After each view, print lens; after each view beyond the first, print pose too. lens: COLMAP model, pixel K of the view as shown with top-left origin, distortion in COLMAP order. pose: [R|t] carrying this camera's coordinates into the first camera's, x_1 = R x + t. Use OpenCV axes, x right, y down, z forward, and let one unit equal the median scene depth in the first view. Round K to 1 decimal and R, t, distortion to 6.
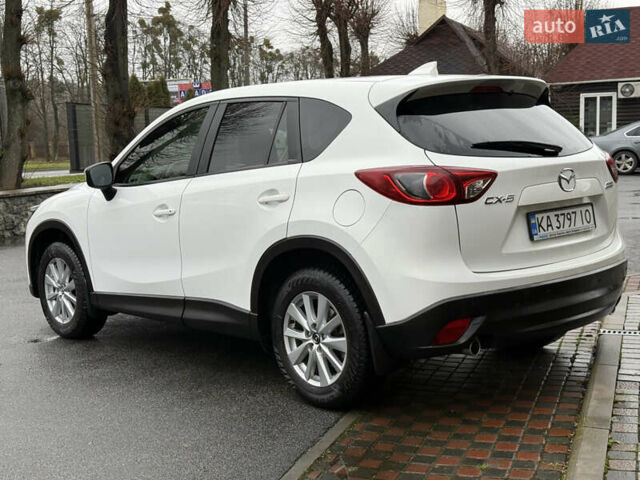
lens RADIAL K [[921.4, 0, 320.0], [0, 921.4, 240.0], [0, 0, 1]] dist [0.086314, -0.030587]
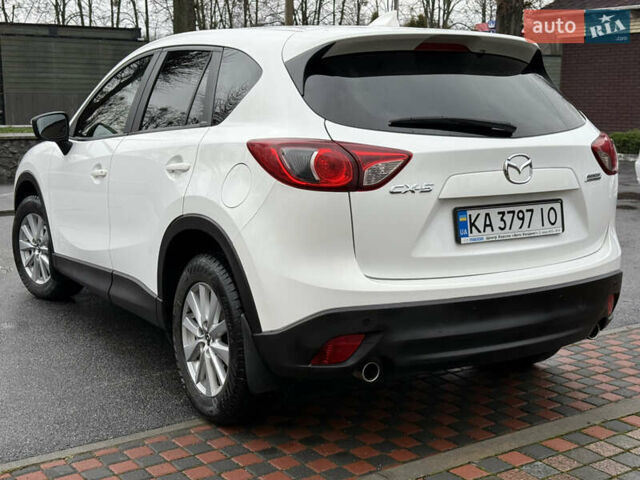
lens RADIAL K [[921.4, 0, 320.0], [0, 921.4, 240.0], [0, 0, 1]] dist [0.086314, -0.030587]
pose [[0.983253, 0.078396, -0.164523, 0.234963], [-0.070588, 0.996108, 0.052791, -0.034248], [0.168021, -0.040294, 0.984960, 0.201525]]
